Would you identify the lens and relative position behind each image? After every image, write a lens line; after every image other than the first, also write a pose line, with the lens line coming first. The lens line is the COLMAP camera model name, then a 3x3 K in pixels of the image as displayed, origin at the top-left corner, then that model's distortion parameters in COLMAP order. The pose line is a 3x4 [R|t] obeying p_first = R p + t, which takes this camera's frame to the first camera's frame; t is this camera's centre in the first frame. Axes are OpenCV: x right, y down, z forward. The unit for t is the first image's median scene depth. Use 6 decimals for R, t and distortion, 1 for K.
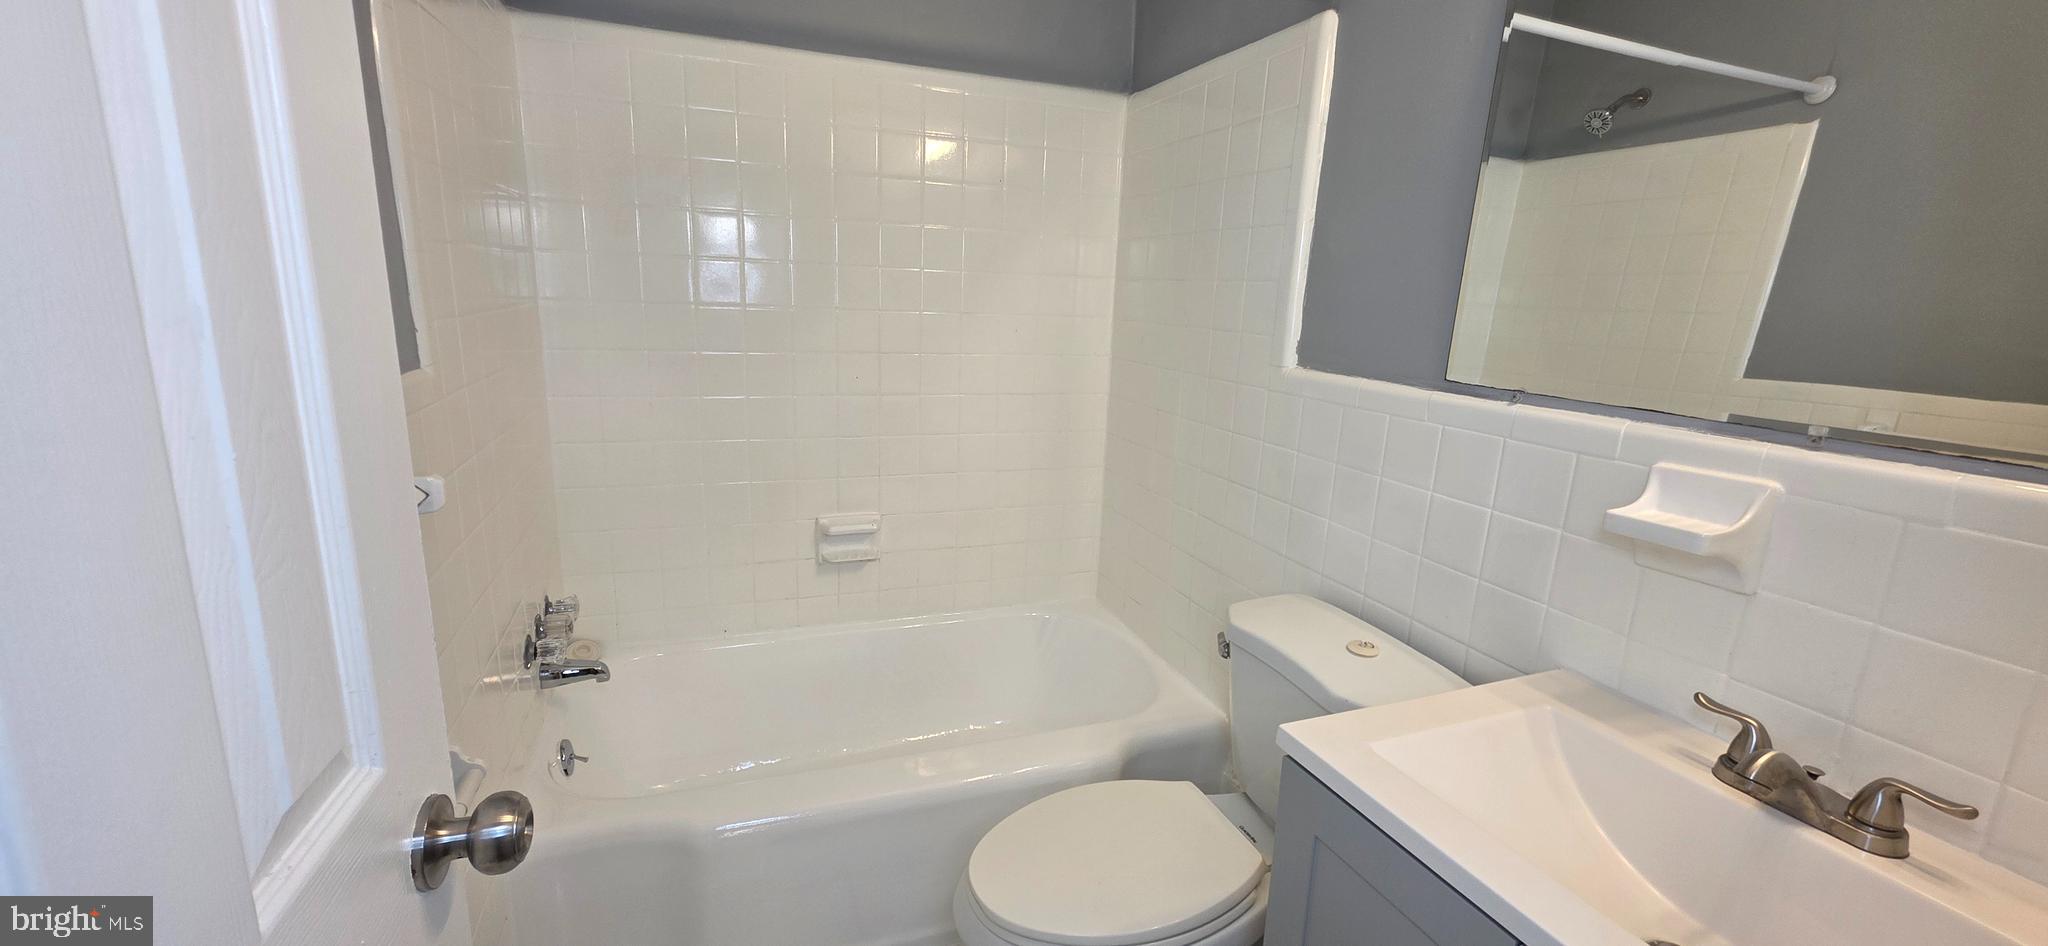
lens RADIAL K [[812.5, 0, 1020.4], [0, 812.5, 472.3], [0, 0, 1]] dist [0.000057, 0.000083]
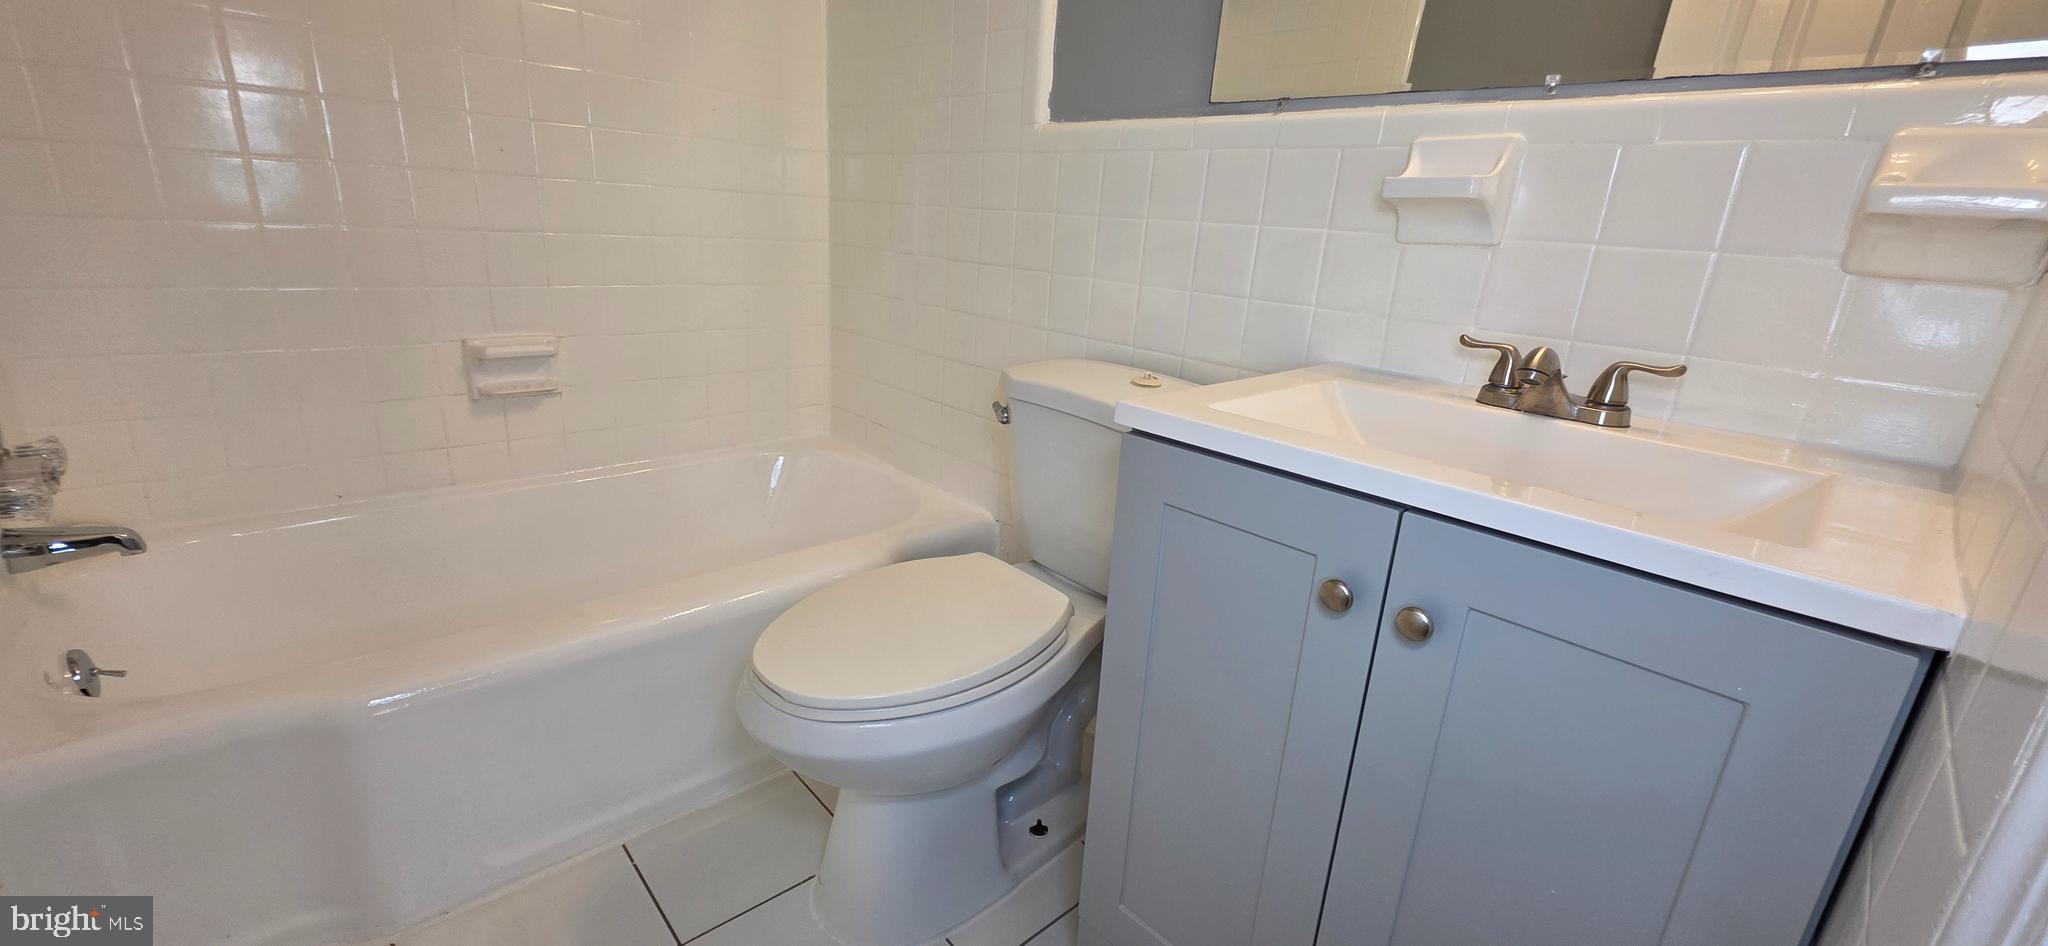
lens RADIAL K [[812.5, 0, 1020.4], [0, 812.5, 472.3], [0, 0, 1]] dist [0.000057, 0.000083]
pose [[0.926273, -0.094536, 0.364803, -0.075766], [0.056211, 0.991854, 0.114305, 0.170116], [-0.372637, -0.085371, 0.924042, 0.113014]]
